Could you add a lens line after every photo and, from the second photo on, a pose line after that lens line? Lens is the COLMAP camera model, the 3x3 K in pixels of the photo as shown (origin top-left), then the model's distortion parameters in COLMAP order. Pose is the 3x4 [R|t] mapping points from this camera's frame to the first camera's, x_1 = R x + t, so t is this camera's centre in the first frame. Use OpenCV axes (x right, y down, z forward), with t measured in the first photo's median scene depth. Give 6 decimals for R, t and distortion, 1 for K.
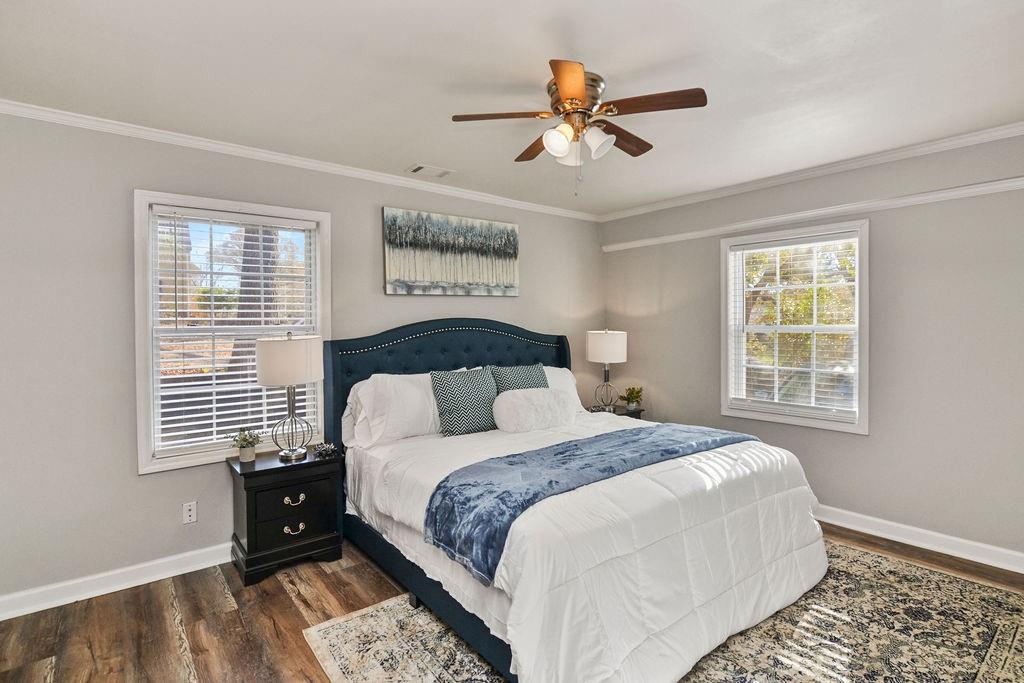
lens RADIAL K [[518.9, 0, 513.8], [0, 518.9, 333.7], [0, 0, 1]] dist [-0.002338, -0.000186]
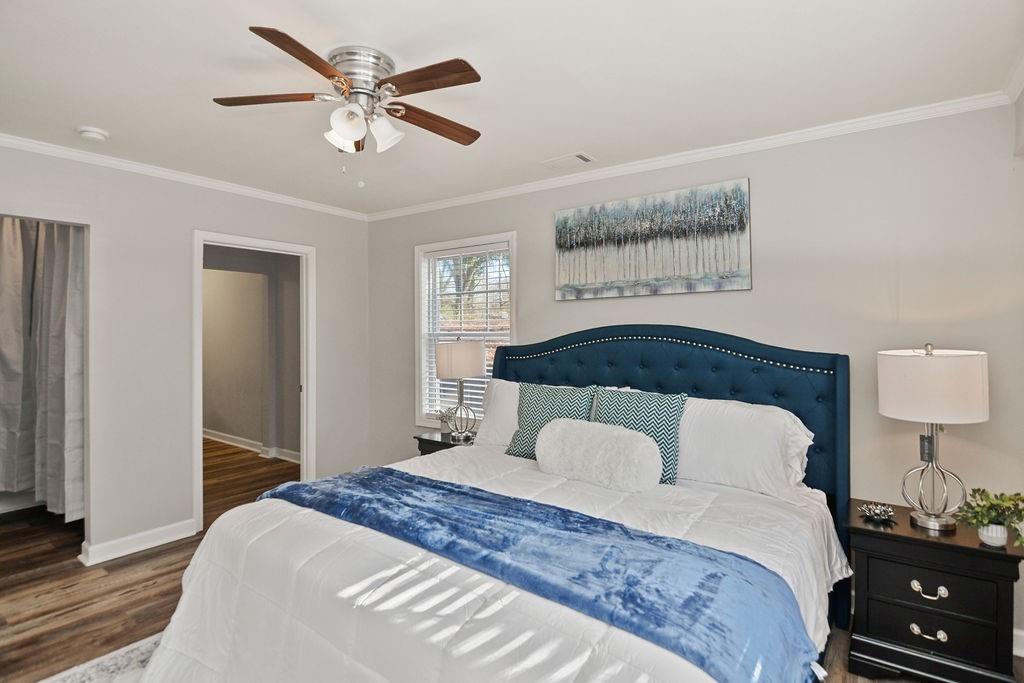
lens RADIAL K [[518.9, 0, 513.8], [0, 518.9, 333.7], [0, 0, 1]] dist [-0.002338, -0.000186]
pose [[0.243932, 0.011274, -0.969727, 0.619302], [-0.021694, 0.999746, 0.006166, -0.017027], [0.969550, 0.019533, 0.244114, 0.627953]]
